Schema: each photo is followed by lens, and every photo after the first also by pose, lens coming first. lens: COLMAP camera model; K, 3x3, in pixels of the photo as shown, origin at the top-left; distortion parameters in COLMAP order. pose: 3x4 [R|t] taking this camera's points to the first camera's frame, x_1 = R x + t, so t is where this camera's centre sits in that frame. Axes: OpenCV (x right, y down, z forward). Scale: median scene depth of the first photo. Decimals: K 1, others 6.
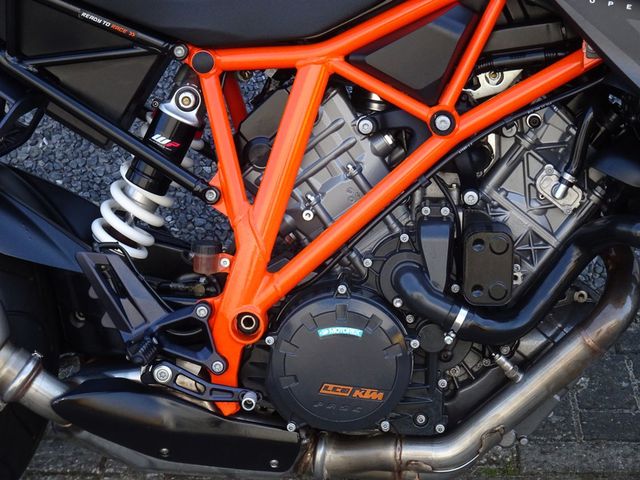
lens RADIAL K [[1884.6, 0, 320.0], [0, 1884.6, 240.0], [0, 0, 1]] dist [-0.013882, 0.416869]
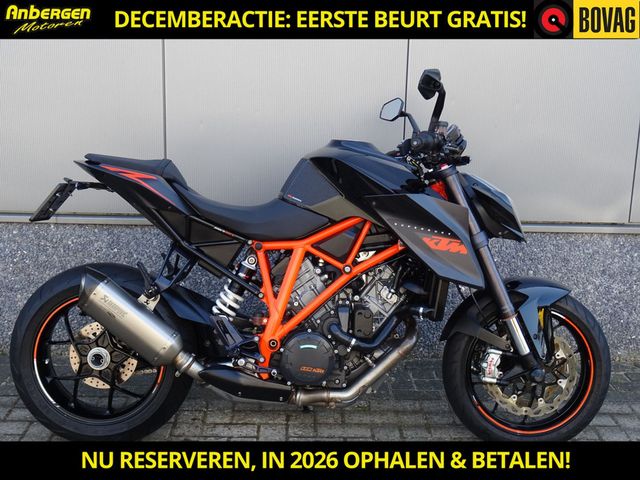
lens RADIAL K [[853.2, 0, 320.0], [0, 853.2, 240.0], [0, 0, 1]] dist [-0.005437, -0.023517]
pose [[0.997122, 0.020120, 0.073092, -0.063346], [-0.010135, 0.990862, -0.134498, 0.060070], [-0.075131, 0.133370, 0.988214, -0.216339]]
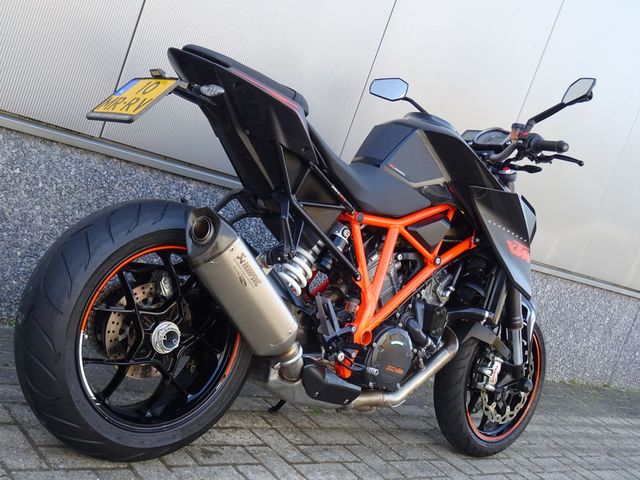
lens RADIAL K [[853.2, 0, 320.0], [0, 853.2, 240.0], [0, 0, 1]] dist [-0.005437, -0.023517]
pose [[0.667191, 0.165559, 0.726255, -0.820112], [-0.080614, 0.985309, -0.150556, 0.087788], [-0.740511, 0.041903, 0.670736, 0.353333]]
